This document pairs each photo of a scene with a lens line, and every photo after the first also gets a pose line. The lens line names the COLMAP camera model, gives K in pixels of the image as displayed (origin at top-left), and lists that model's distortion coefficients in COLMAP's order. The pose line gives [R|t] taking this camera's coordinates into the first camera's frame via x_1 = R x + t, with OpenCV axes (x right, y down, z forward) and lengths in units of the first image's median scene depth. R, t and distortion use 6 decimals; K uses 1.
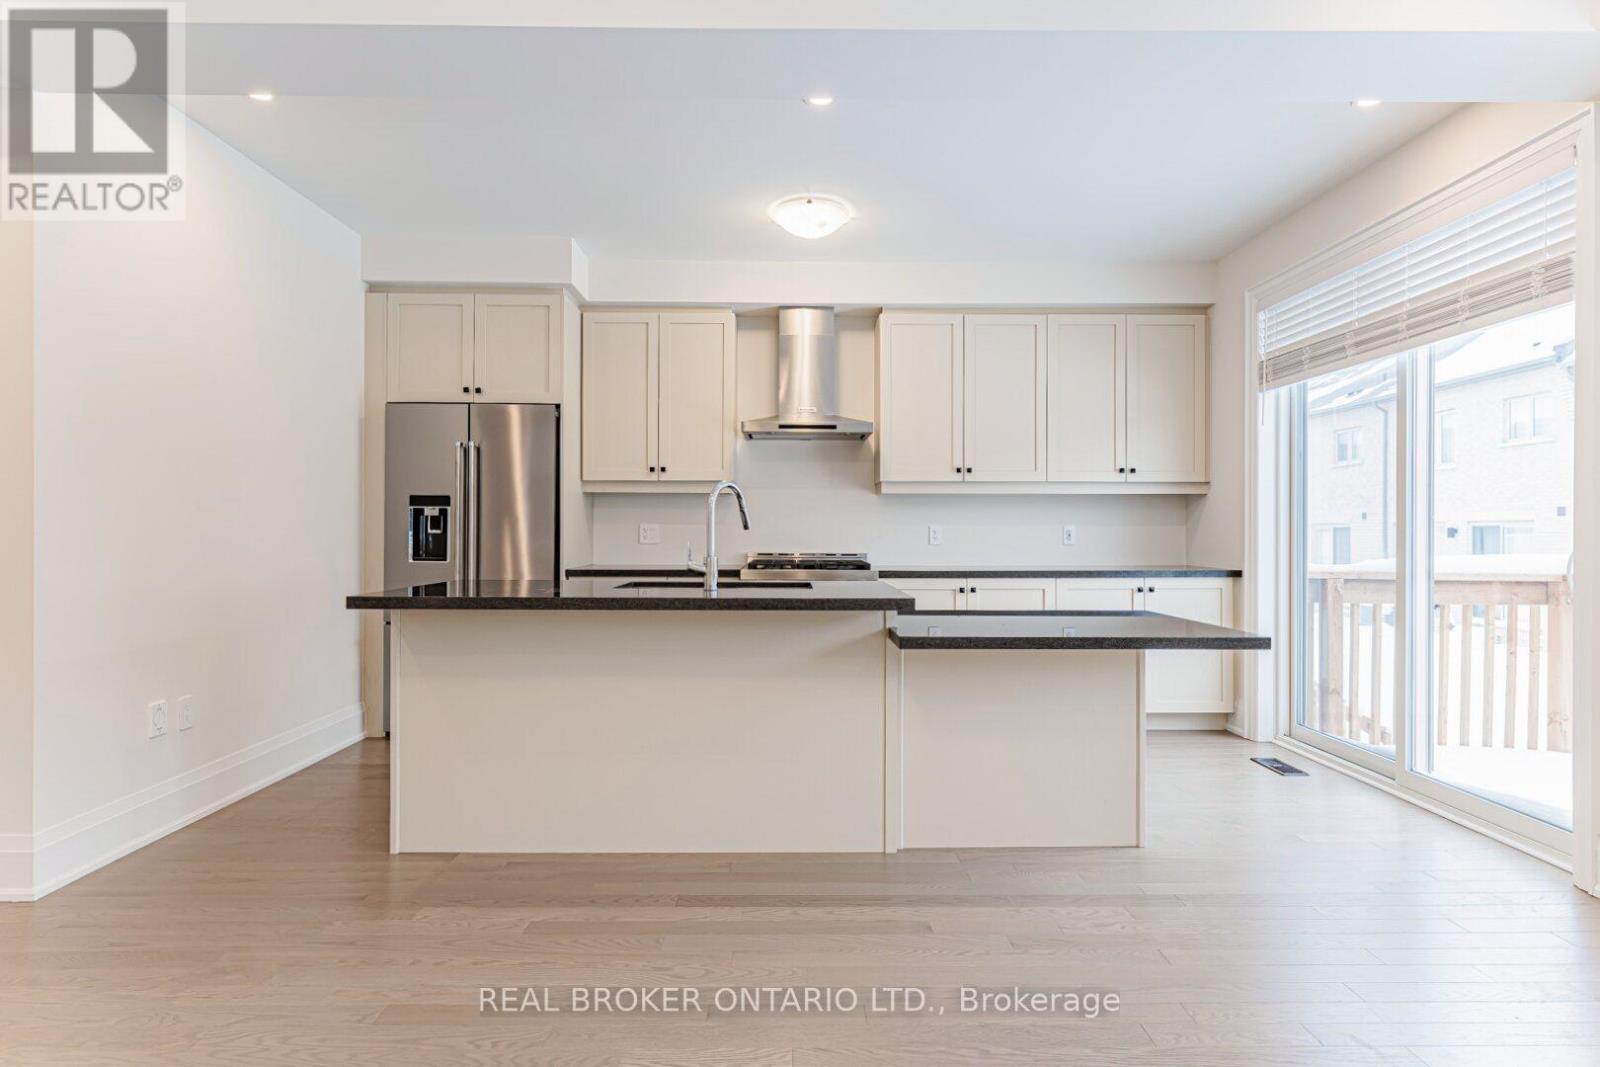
lens RADIAL K [[802.2, 0, 794.8], [0, 802.2, 528.4], [0, 0, 1]] dist [0.003639, 0.000771]
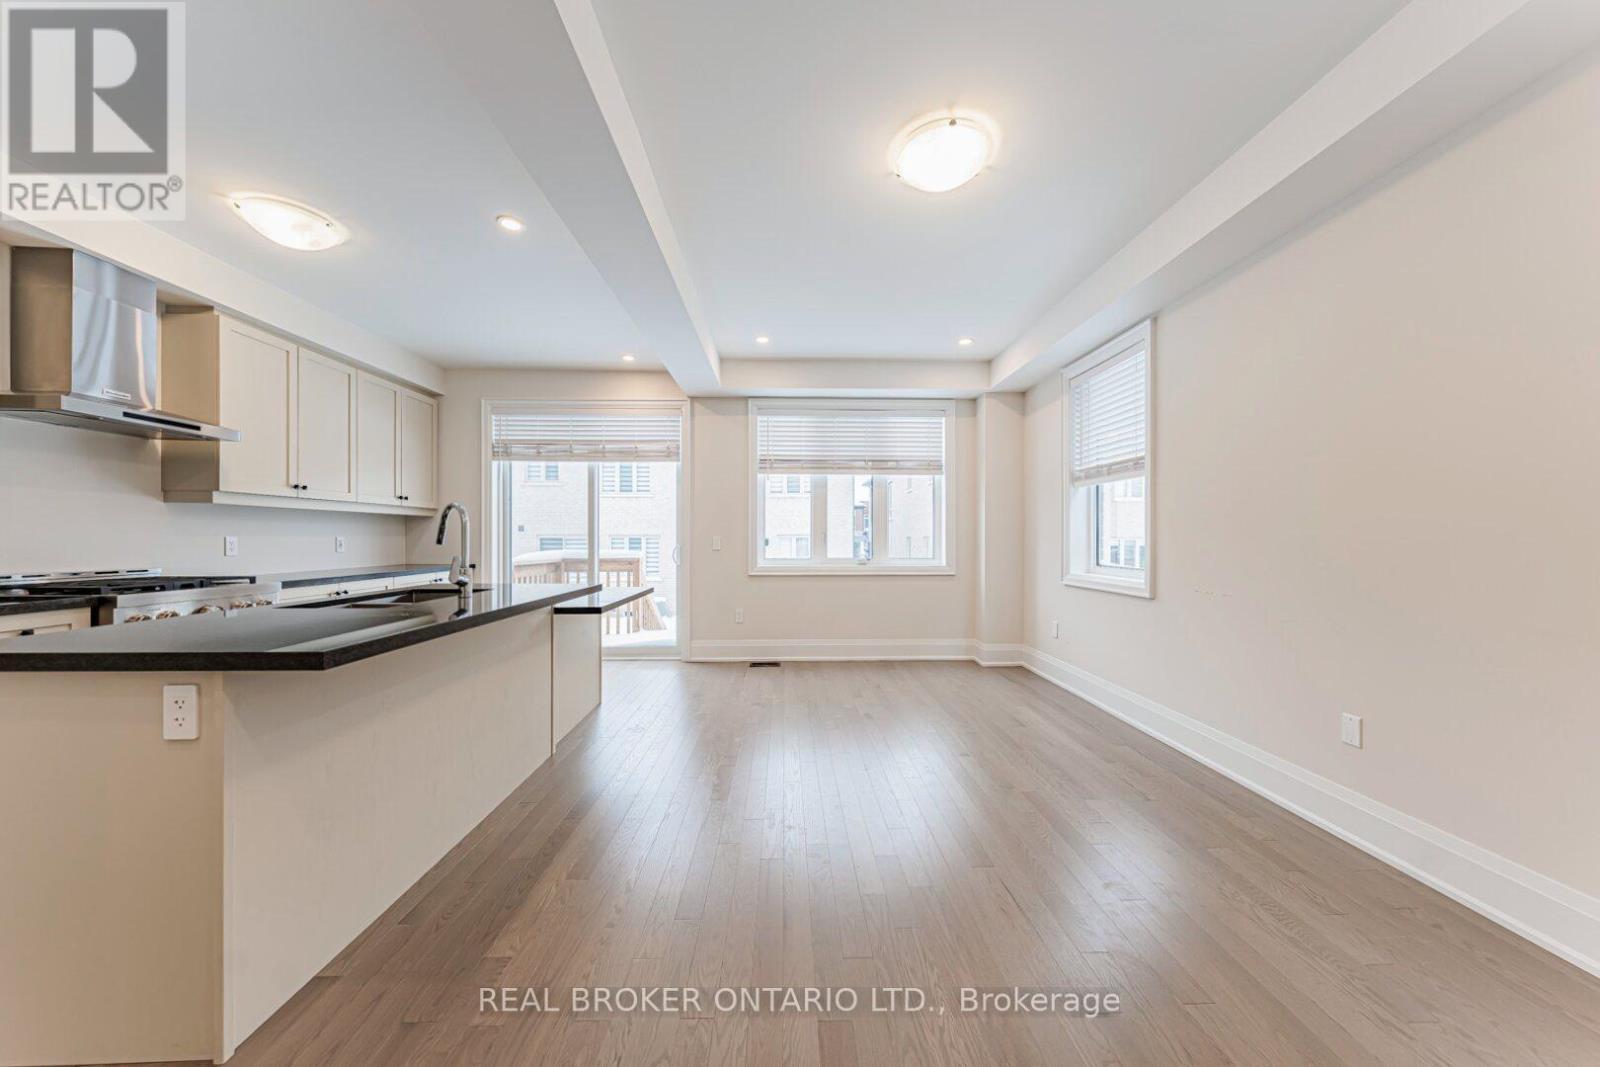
lens RADIAL K [[548.6, 0, 790.9], [0, 548.6, 538.3], [0, 0, 1]] dist [-0.002140, -0.000248]
pose [[-0.008286, -0.003467, 0.999960, -0.604677], [-0.006360, 0.999974, 0.003414, -0.009806], [-0.999945, -0.006332, -0.008308, 0.359658]]
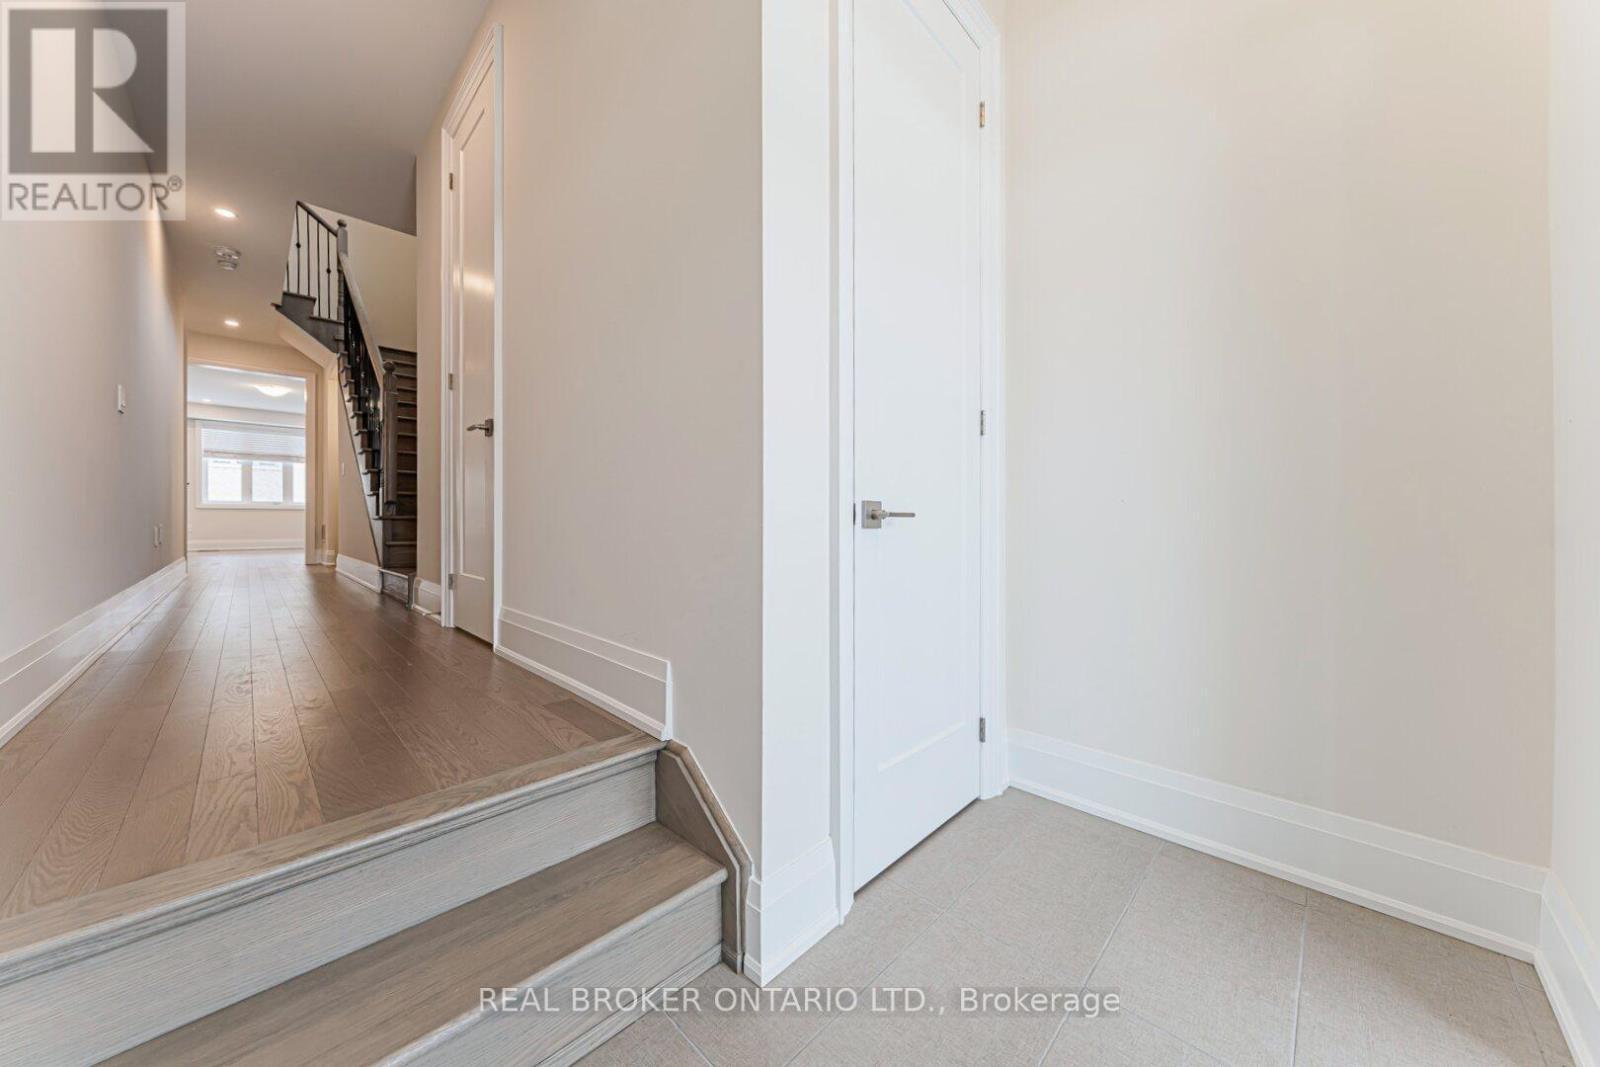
lens RADIAL K [[548.0, 0, 798.2], [0, 548.0, 531.2], [0, 0, 1]] dist [0.000131, 0.000004]
pose [[-0.704056, -0.009235, 0.710085, -2.922667], [-0.005660, 0.999957, 0.007393, 0.142487], [-0.710122, 0.001186, -0.704077, 0.263329]]
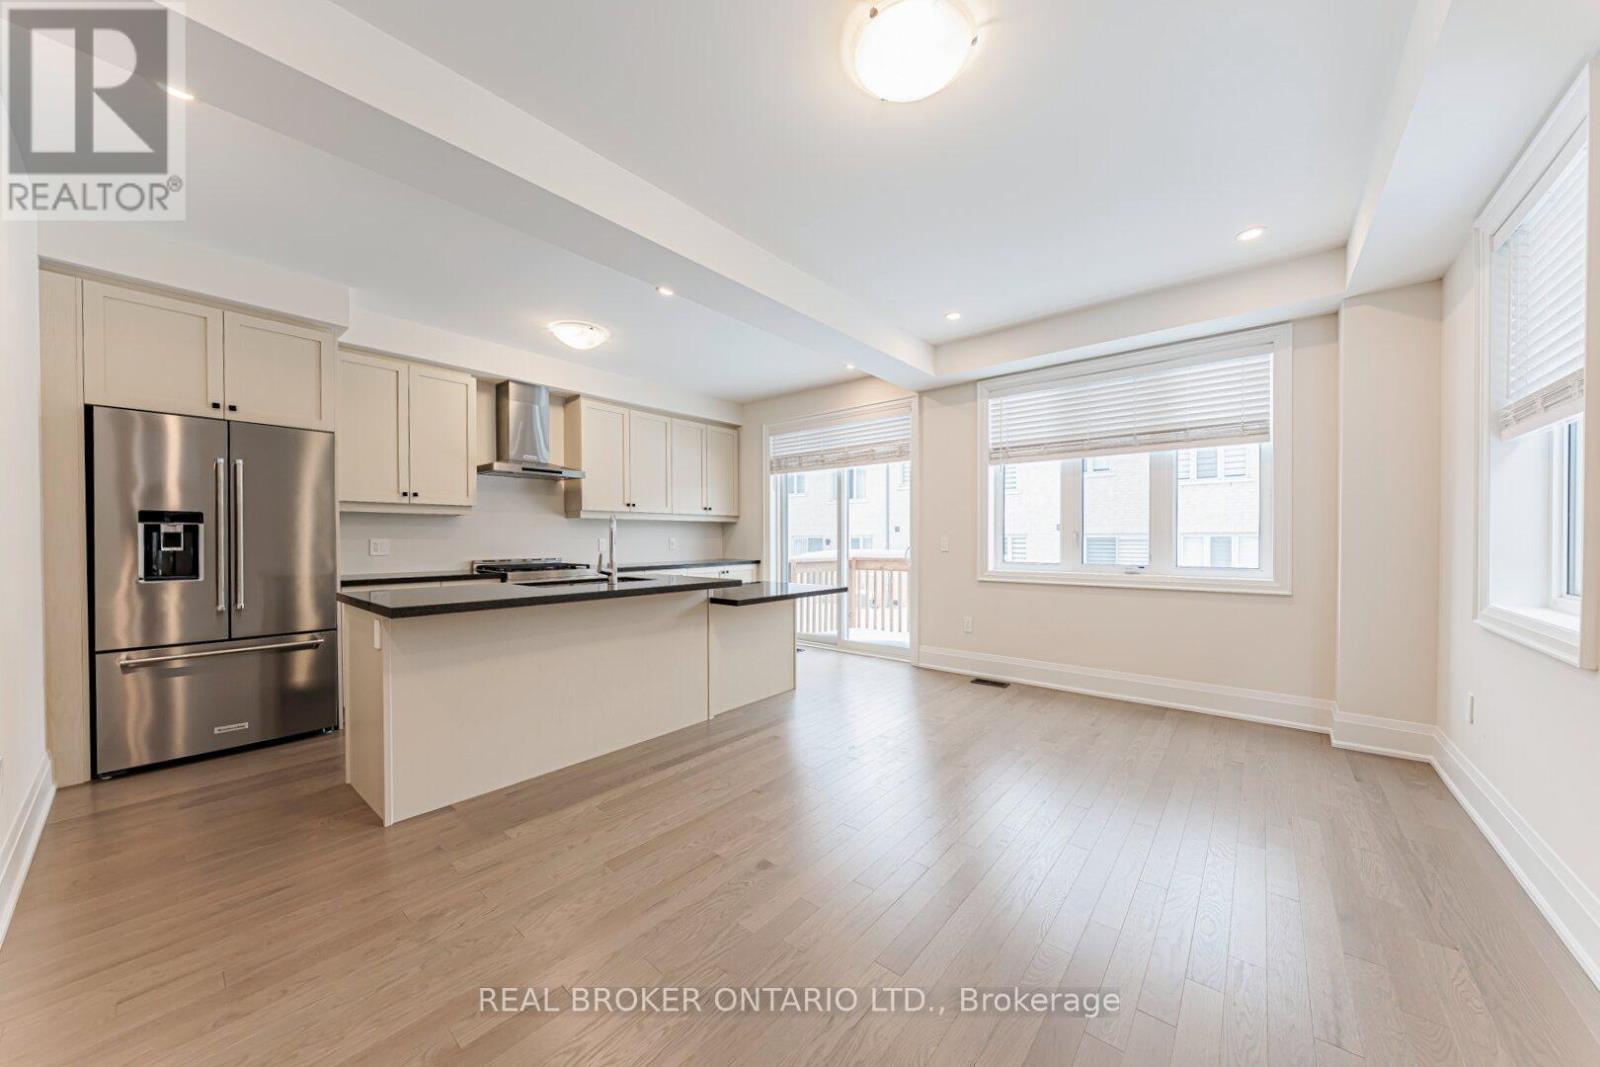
lens RADIAL K [[548.6, 0, 786.8], [0, 548.6, 541.5], [0, 0, 1]] dist [-0.002140, -0.000248]
pose [[0.661471, -0.009386, 0.749912, -0.458064], [0.000286, 0.999925, 0.012263, -0.013201], [-0.749971, -0.007897, 0.661424, 0.024551]]
